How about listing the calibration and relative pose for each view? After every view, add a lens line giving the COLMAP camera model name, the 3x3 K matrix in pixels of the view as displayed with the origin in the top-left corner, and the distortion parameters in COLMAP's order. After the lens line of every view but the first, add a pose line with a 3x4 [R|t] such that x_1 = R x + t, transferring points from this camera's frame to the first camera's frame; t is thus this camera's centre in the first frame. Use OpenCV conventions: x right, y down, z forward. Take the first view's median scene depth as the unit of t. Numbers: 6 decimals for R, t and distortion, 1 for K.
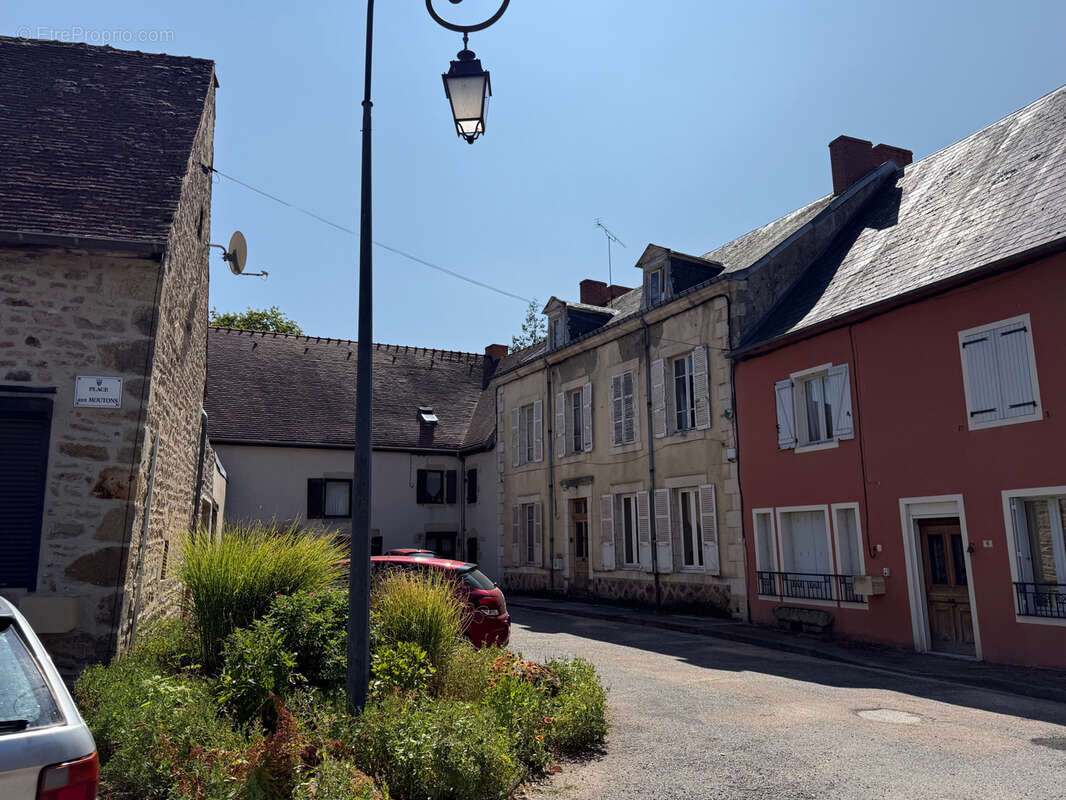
lens RADIAL K [[783.1, 0, 532.0], [0, 783.1, 403.4], [0, 0, 1]] dist [0.171657, -0.320329]
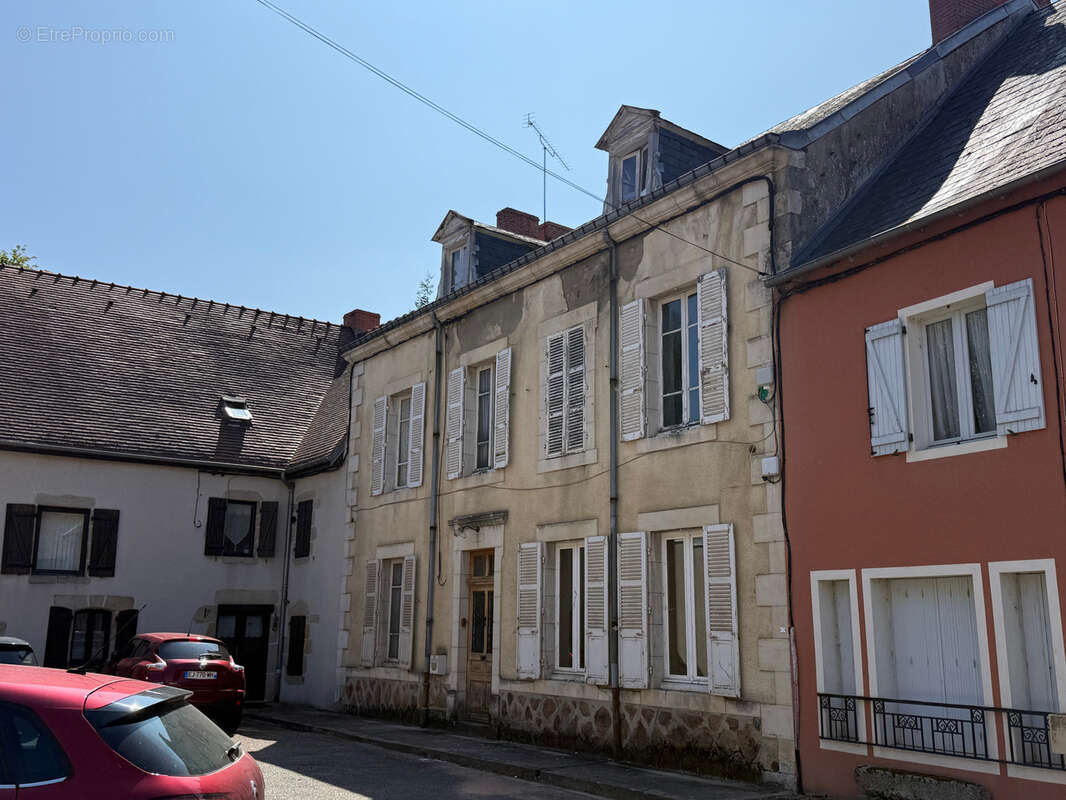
lens RADIAL K [[1017.0, 0, 533.0], [0, 1017.0, 400.0], [0, 0, 1]] dist [0.168493, -0.325289]
pose [[0.993422, 0.046848, 0.104490, 0.016323], [-0.042551, 0.998169, -0.042982, 0.046901], [-0.106312, 0.038253, 0.993597, 0.278606]]
